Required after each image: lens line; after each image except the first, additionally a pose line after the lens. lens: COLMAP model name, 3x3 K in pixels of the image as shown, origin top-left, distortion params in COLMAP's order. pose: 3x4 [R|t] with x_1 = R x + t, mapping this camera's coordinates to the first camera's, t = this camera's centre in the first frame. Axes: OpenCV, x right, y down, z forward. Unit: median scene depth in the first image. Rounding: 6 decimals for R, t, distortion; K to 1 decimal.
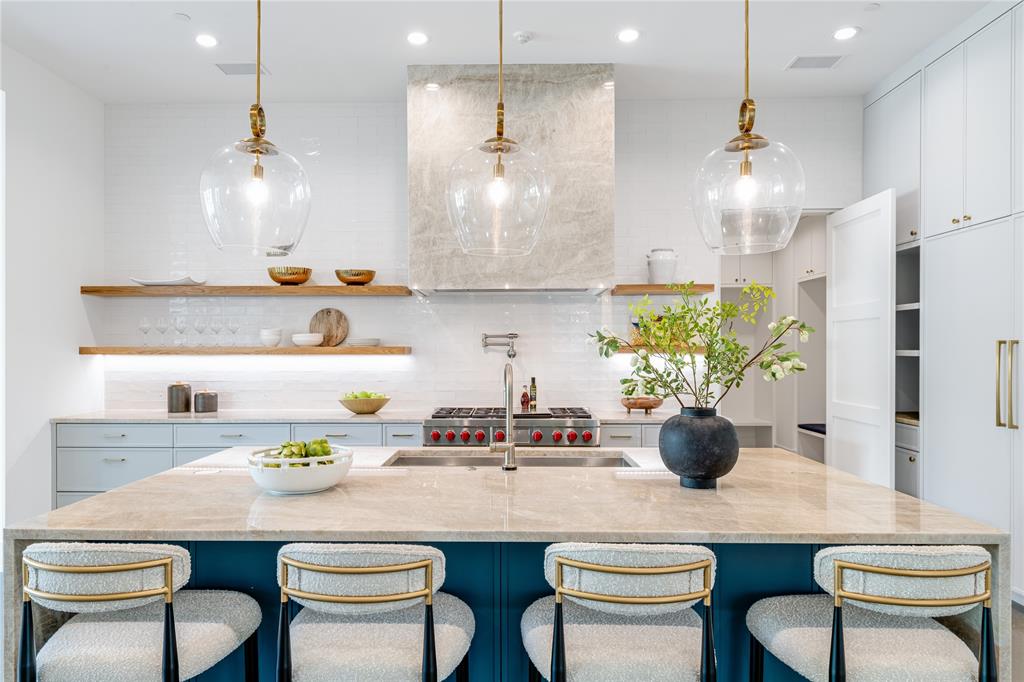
lens RADIAL K [[655.1, 0, 509.5], [0, 655.1, 350.1], [0, 0, 1]] dist [-0.000836, -0.000455]
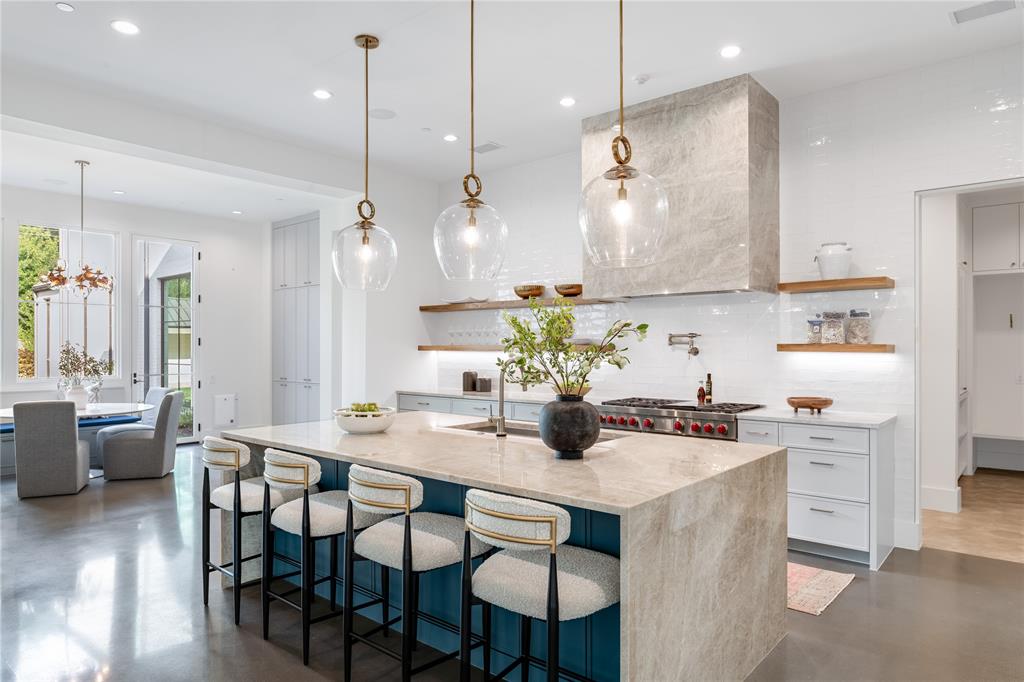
lens RADIAL K [[633.4, 0, 524.5], [0, 633.4, 341.5], [0, 0, 1]] dist [-0.004930, -0.001529]
pose [[0.778533, -0.004914, -0.627584, 0.512217], [-0.001763, 0.999948, -0.010017, -0.000194], [0.627601, 0.008906, 0.778485, -0.001394]]
